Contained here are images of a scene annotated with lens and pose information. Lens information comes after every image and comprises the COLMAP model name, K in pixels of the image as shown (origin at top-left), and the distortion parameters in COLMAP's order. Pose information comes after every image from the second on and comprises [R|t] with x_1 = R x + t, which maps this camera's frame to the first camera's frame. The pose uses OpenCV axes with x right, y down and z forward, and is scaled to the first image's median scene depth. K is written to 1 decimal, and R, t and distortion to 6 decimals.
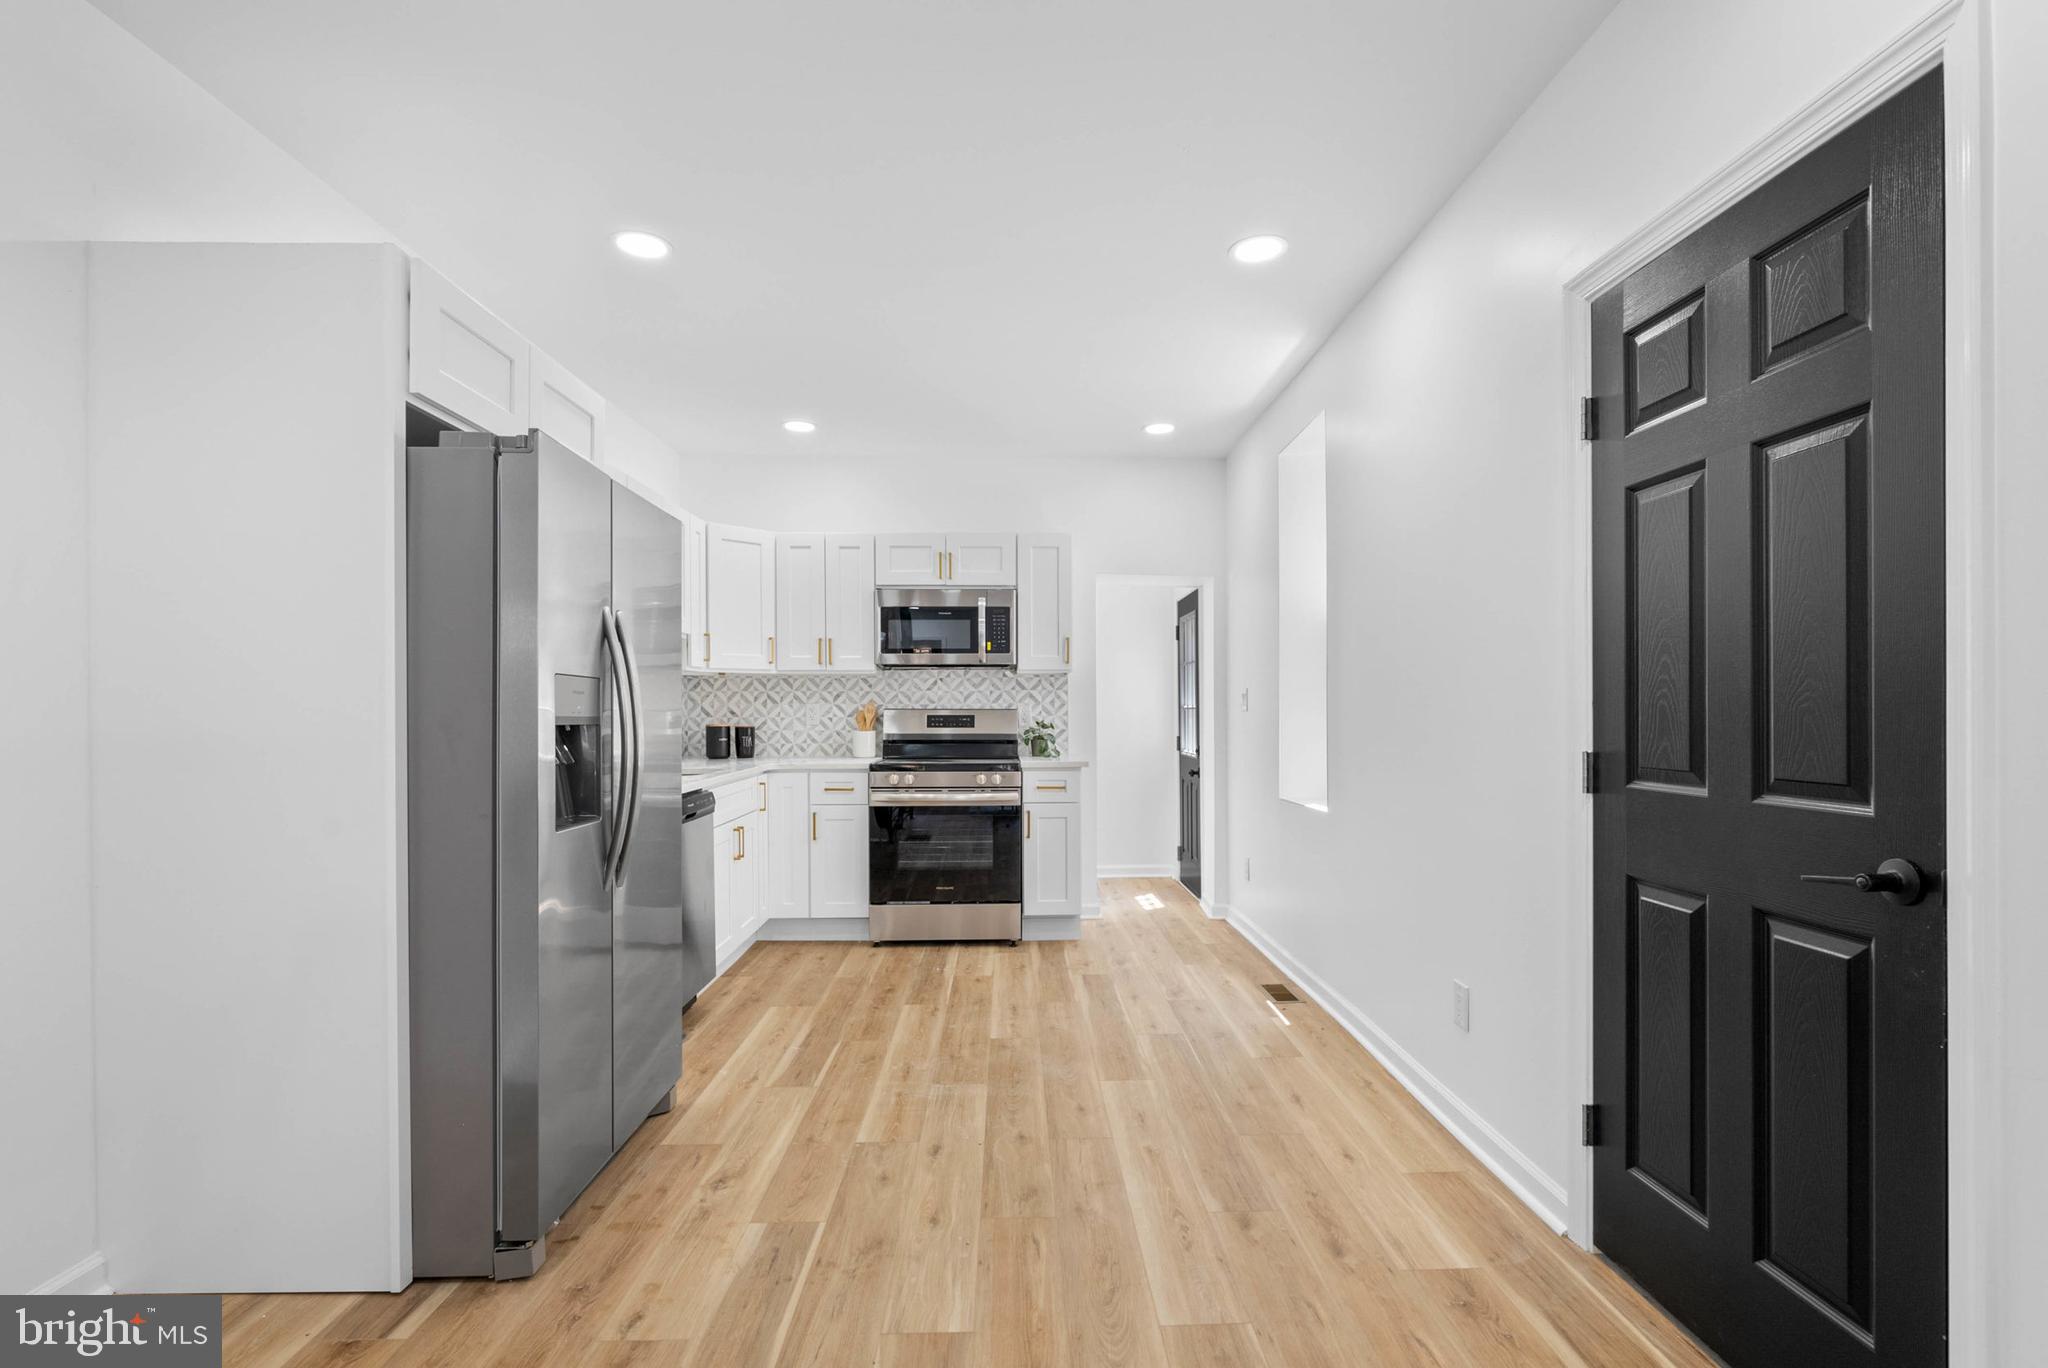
lens RADIAL K [[937.1, 0, 1036.6], [0, 937.1, 711.6], [0, 0, 1]] dist [-0.013353, 0.004203]
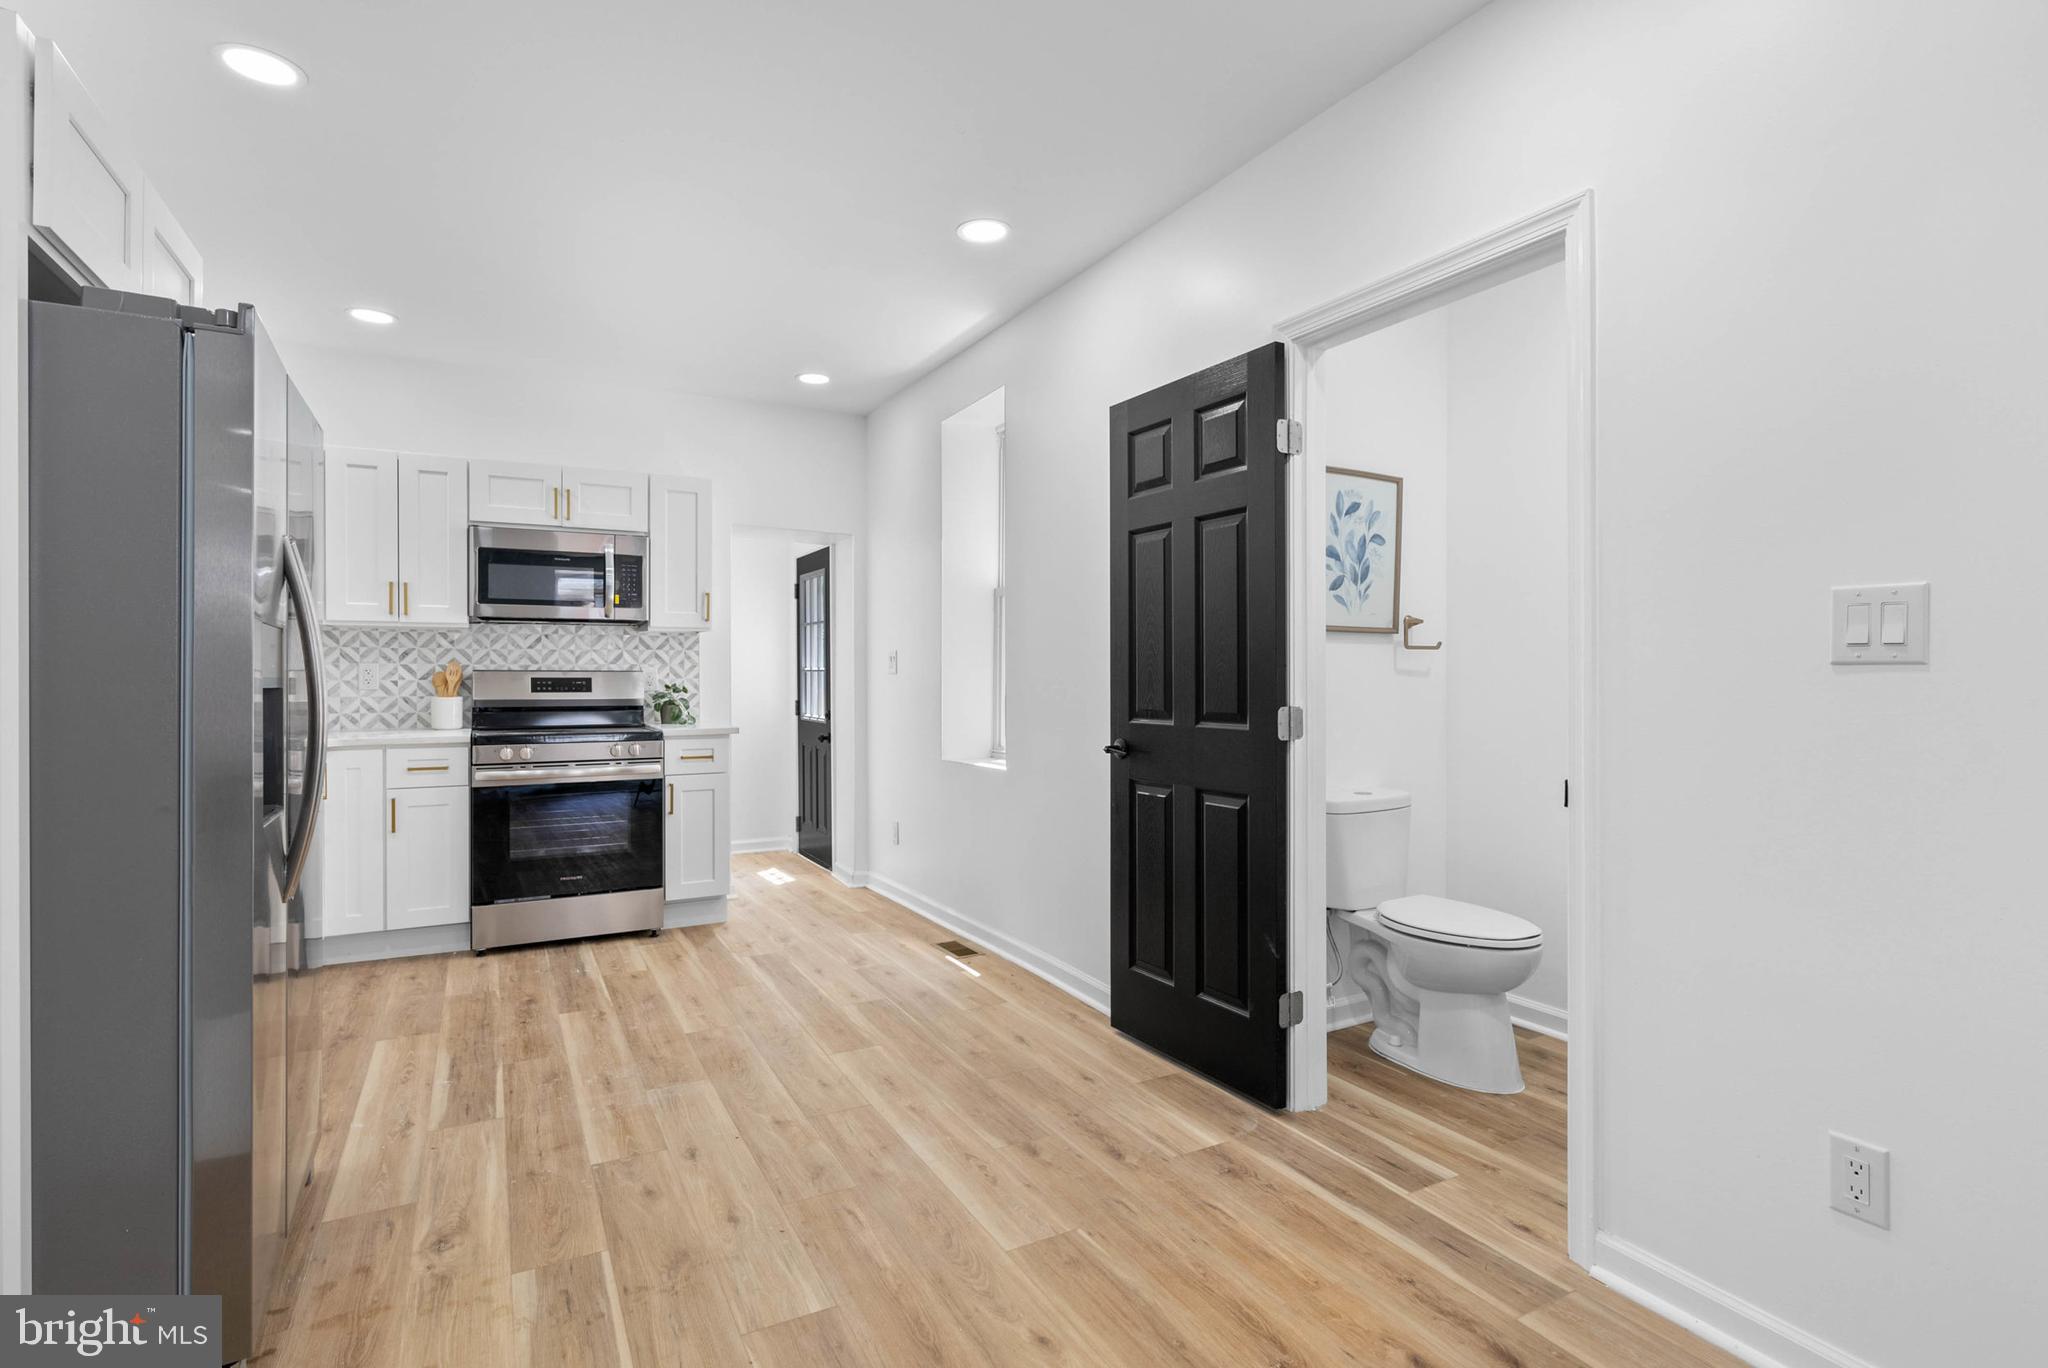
lens RADIAL K [[999.5, 0, 1028.1], [0, 999.5, 670.1], [0, 0, 1]] dist [-0.008274, 0.002152]
pose [[0.892837, 0.003634, 0.450365, -0.146104], [-0.001420, 0.999985, -0.005255, 0.001273], [-0.450377, 0.004052, 0.892829, -0.010911]]
